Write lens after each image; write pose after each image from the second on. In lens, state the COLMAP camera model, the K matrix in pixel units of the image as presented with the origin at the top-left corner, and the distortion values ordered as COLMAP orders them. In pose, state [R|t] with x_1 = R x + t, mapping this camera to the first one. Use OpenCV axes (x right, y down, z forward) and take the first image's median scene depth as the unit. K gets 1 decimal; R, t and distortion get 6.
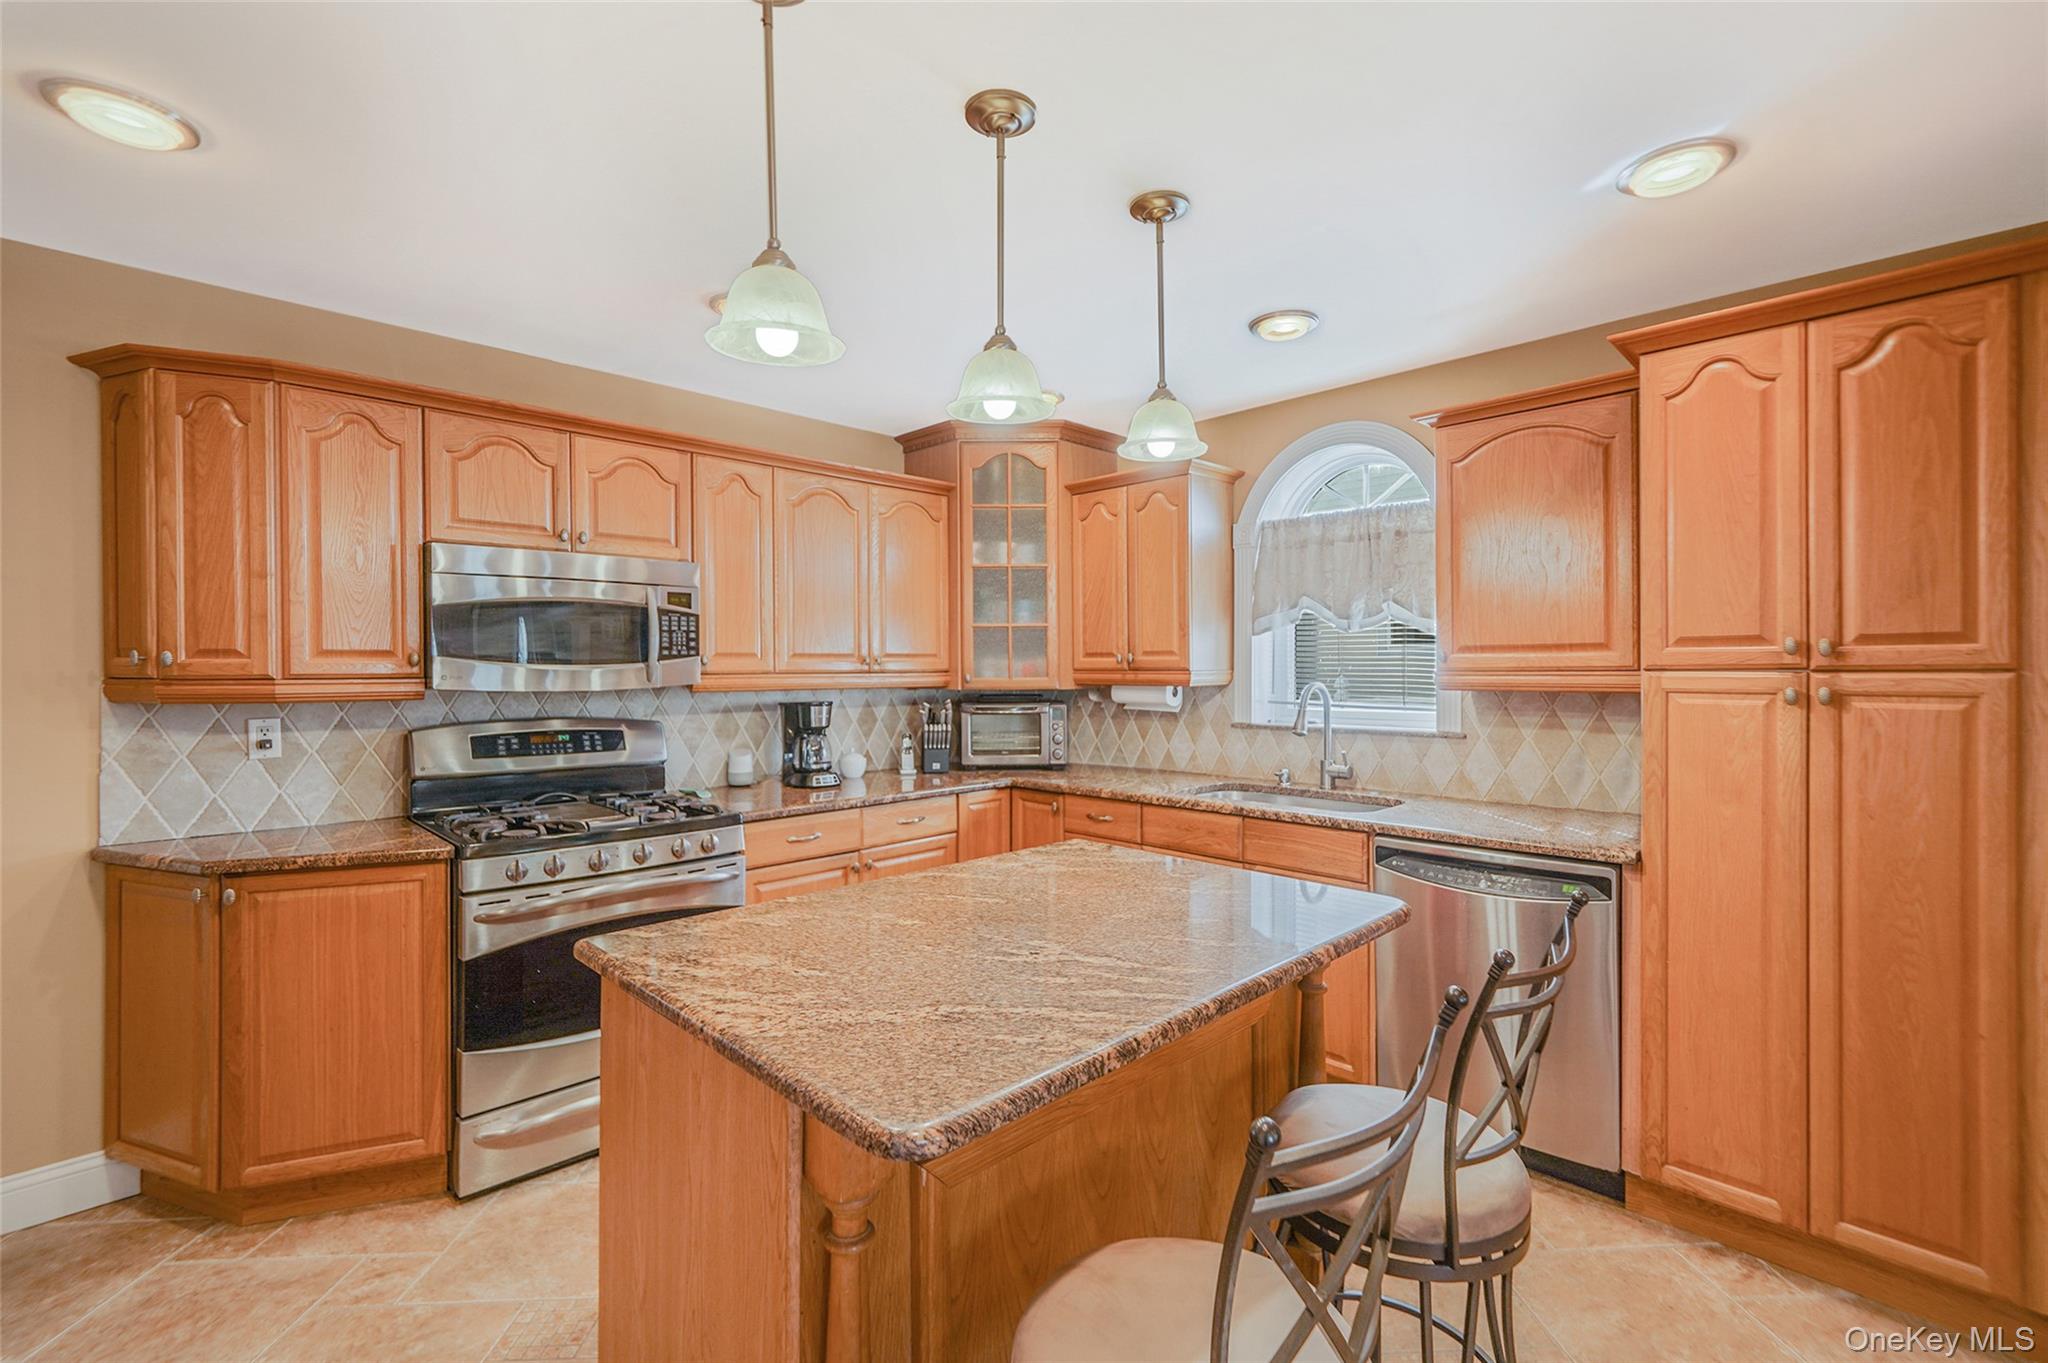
lens RADIAL K [[890.7, 0, 1026.2], [0, 890.7, 674.4], [0, 0, 1]] dist [0.001566, 0.000388]
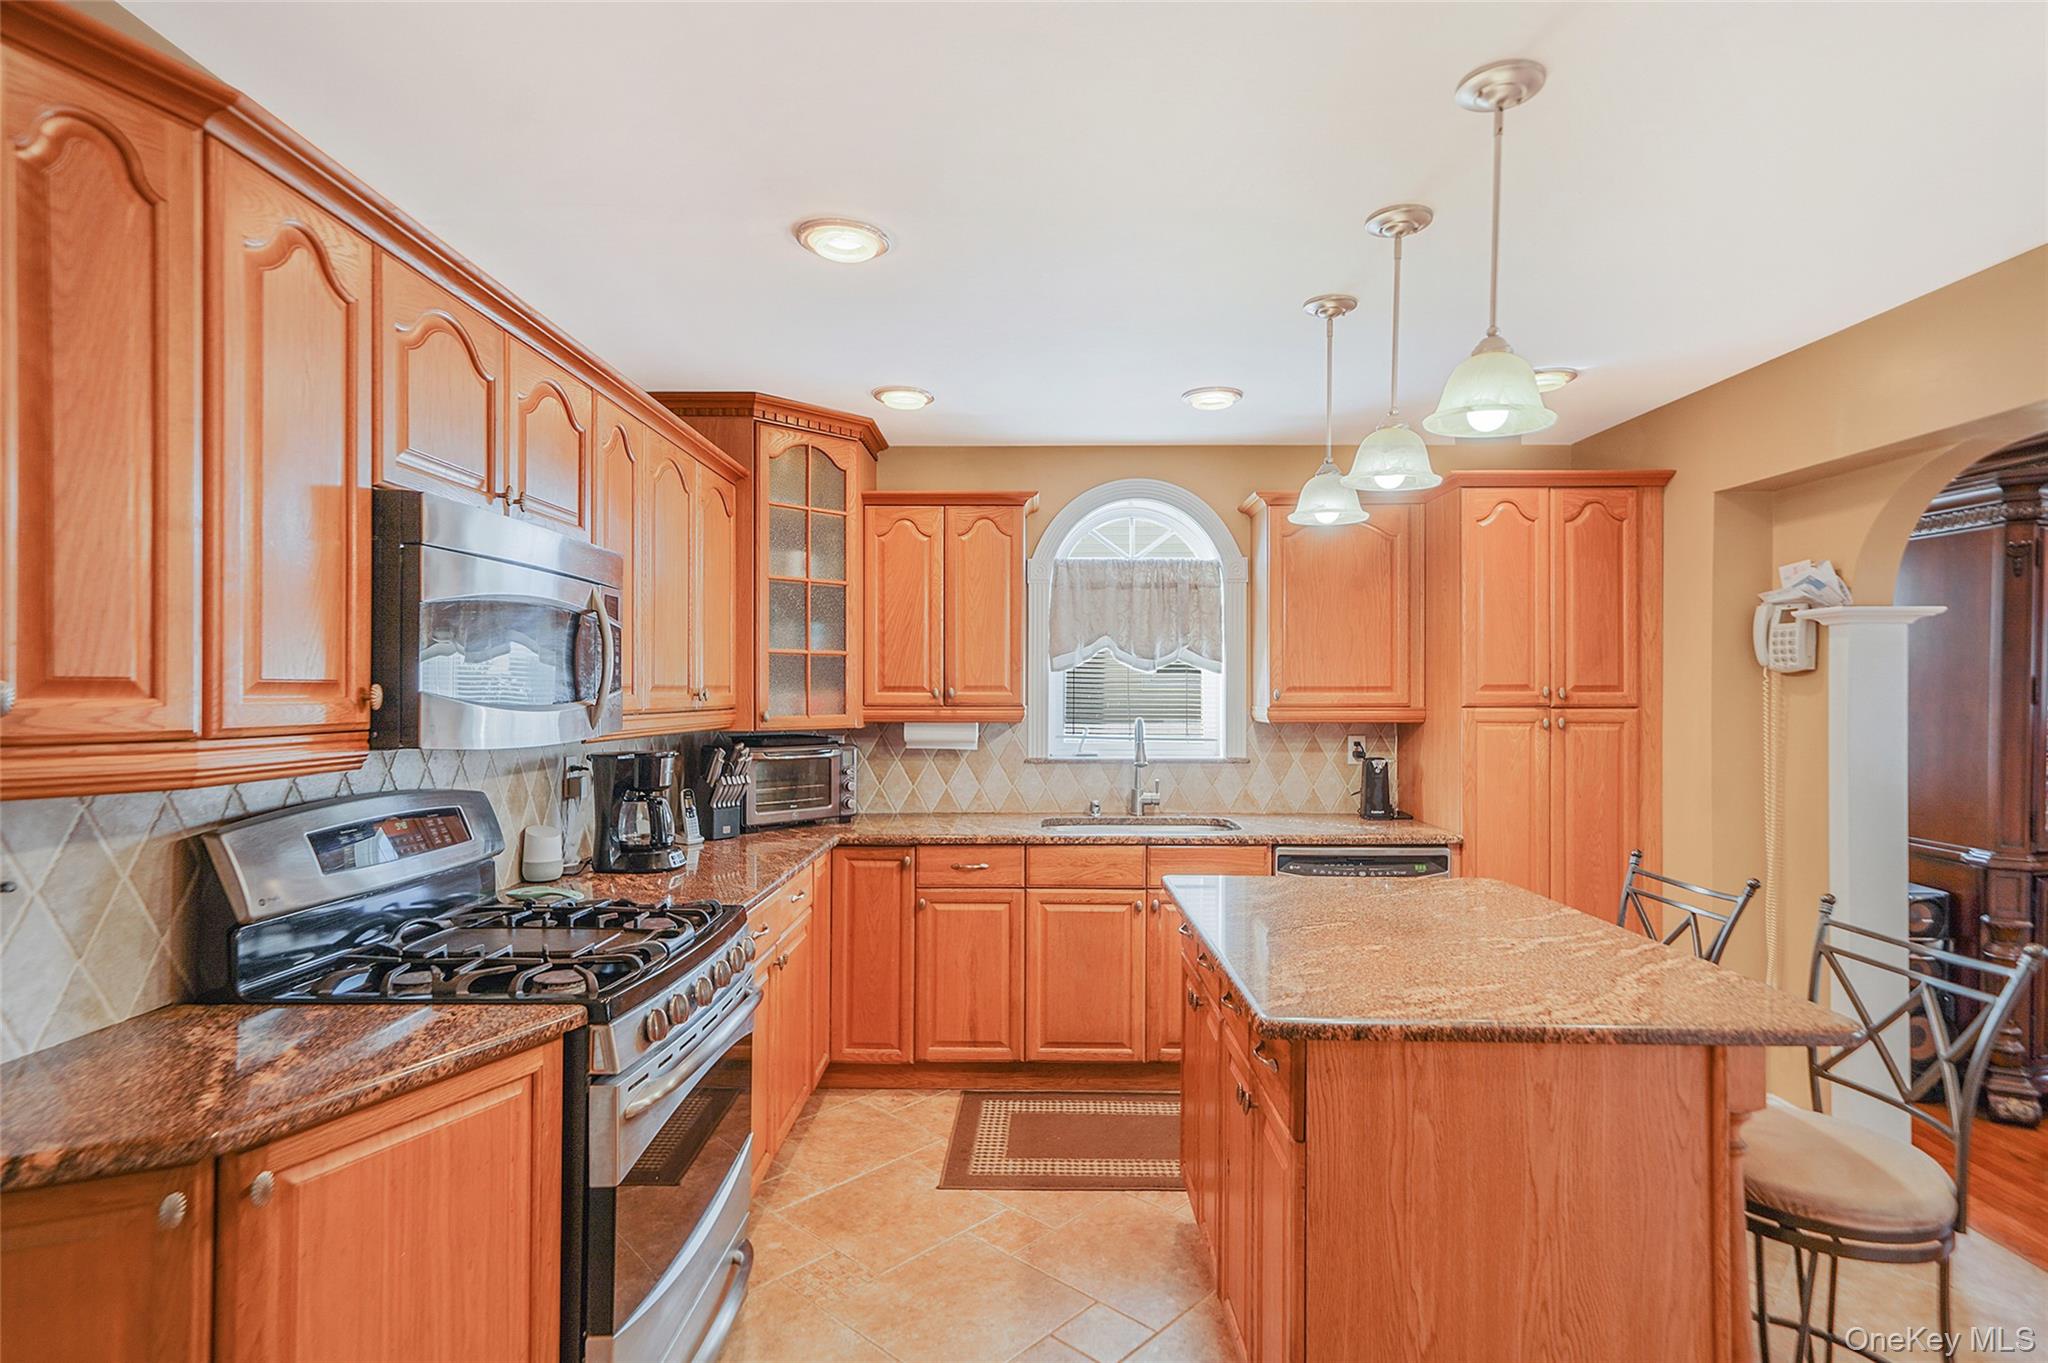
lens RADIAL K [[1039.5, 0, 1025.3], [0, 1039.5, 689.1], [0, 0, 1]] dist [0.018391, 0.000291]
pose [[0.715074, 0.006933, 0.699015, -0.817580], [0.002297, 0.999922, -0.012268, -0.012404], [-0.699045, 0.010379, 0.715002, 0.242421]]
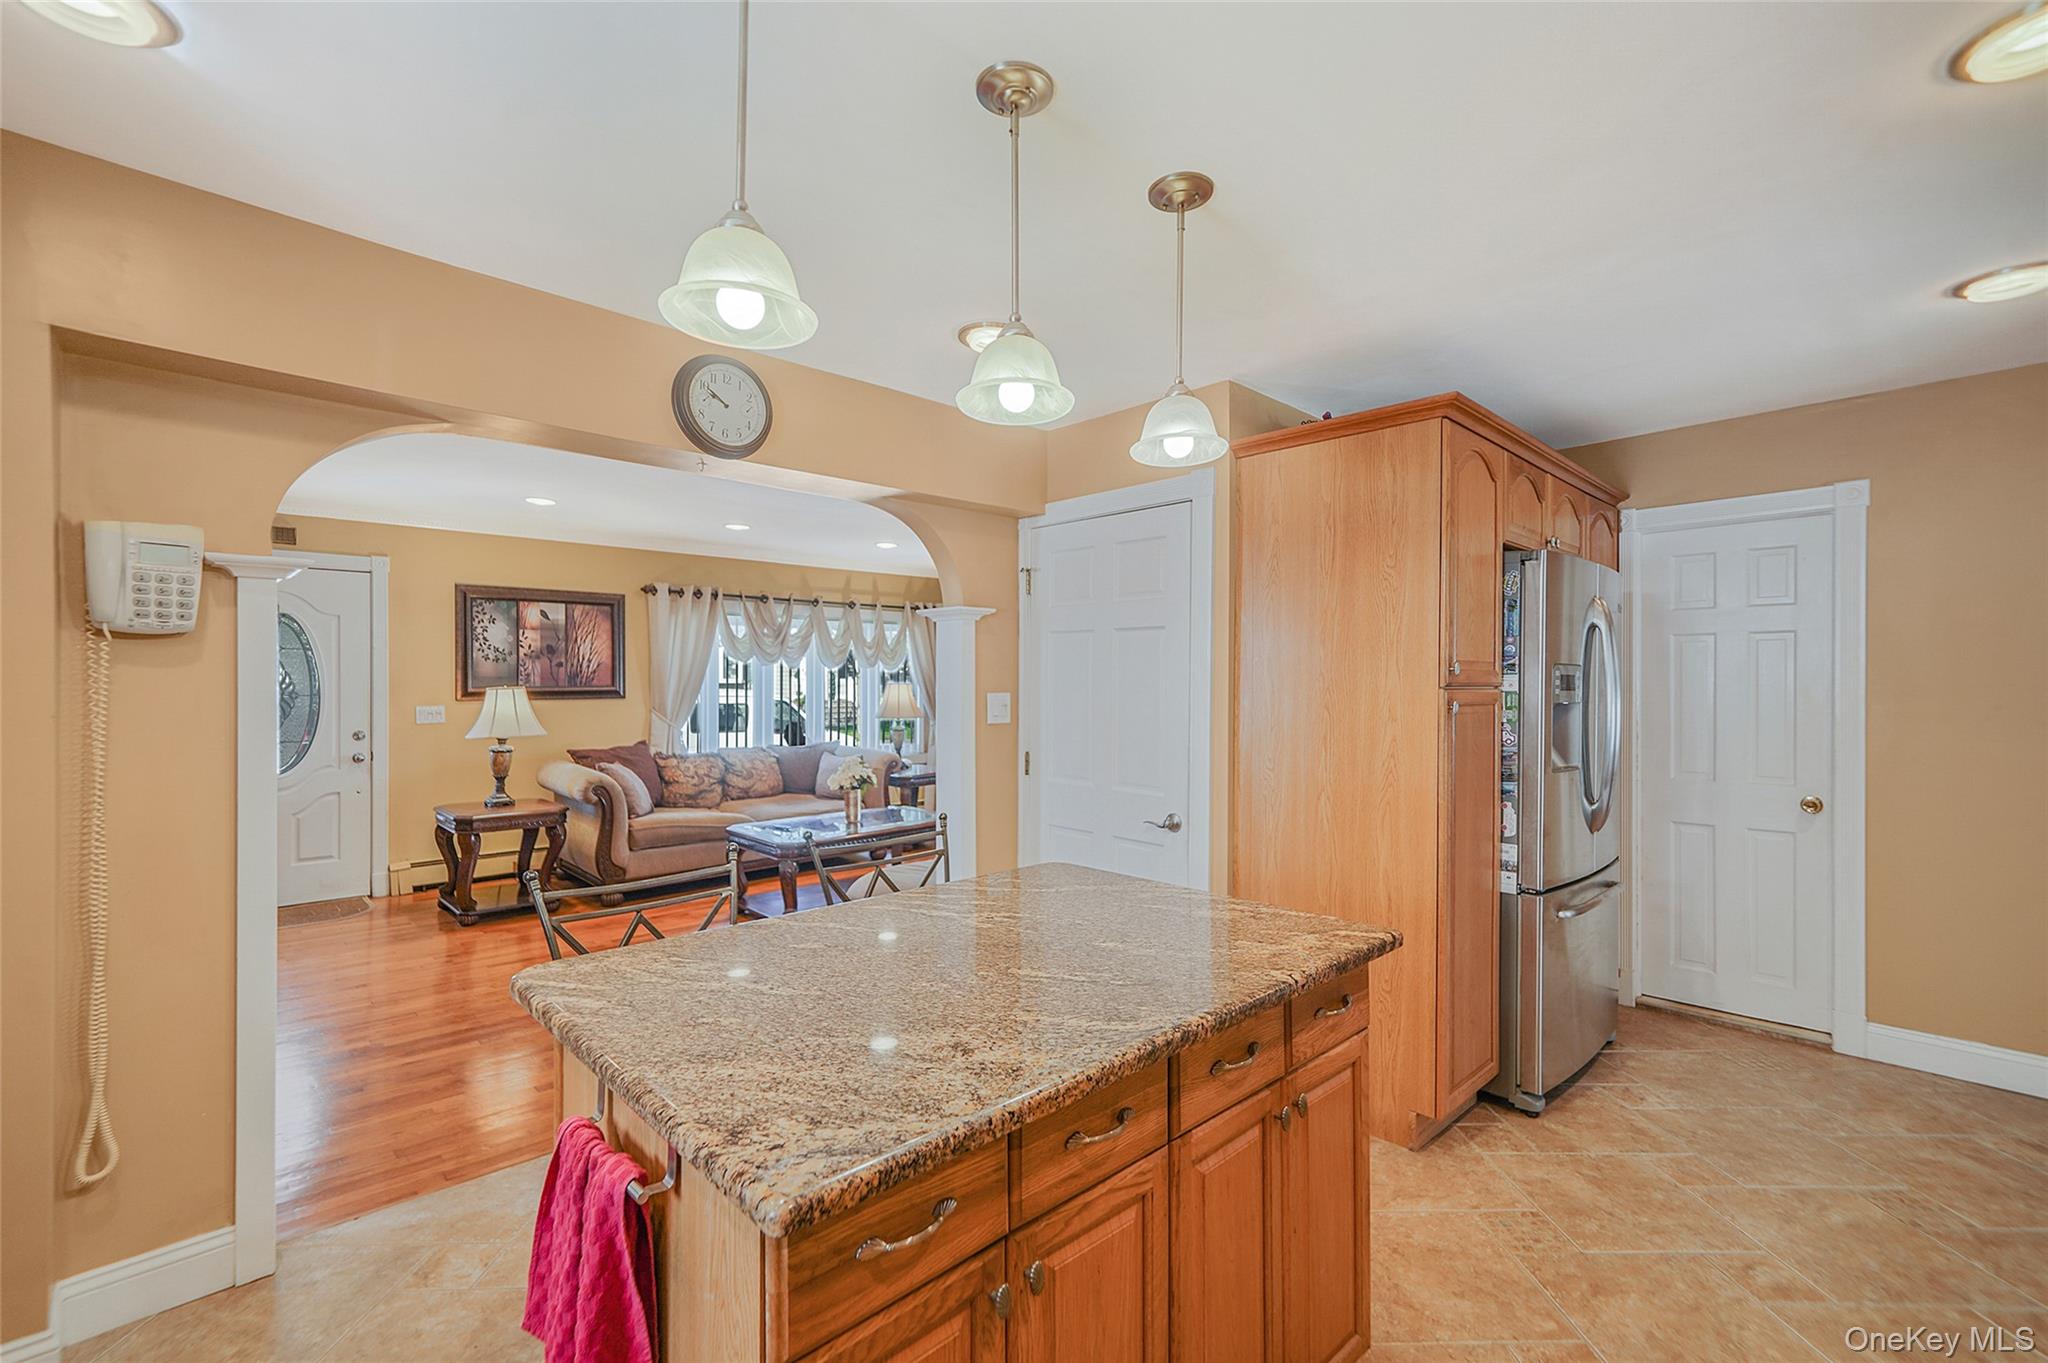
lens RADIAL K [[890.5, 0, 1028.7], [0, 890.5, 684.2], [0, 0, 1]] dist [0.001890, 0.000125]
pose [[-0.999768, 0.000617, 0.021512, -0.039180], [0.000815, 0.999957, 0.009201, -0.010069], [-0.021505, 0.009217, -0.999726, 1.226884]]
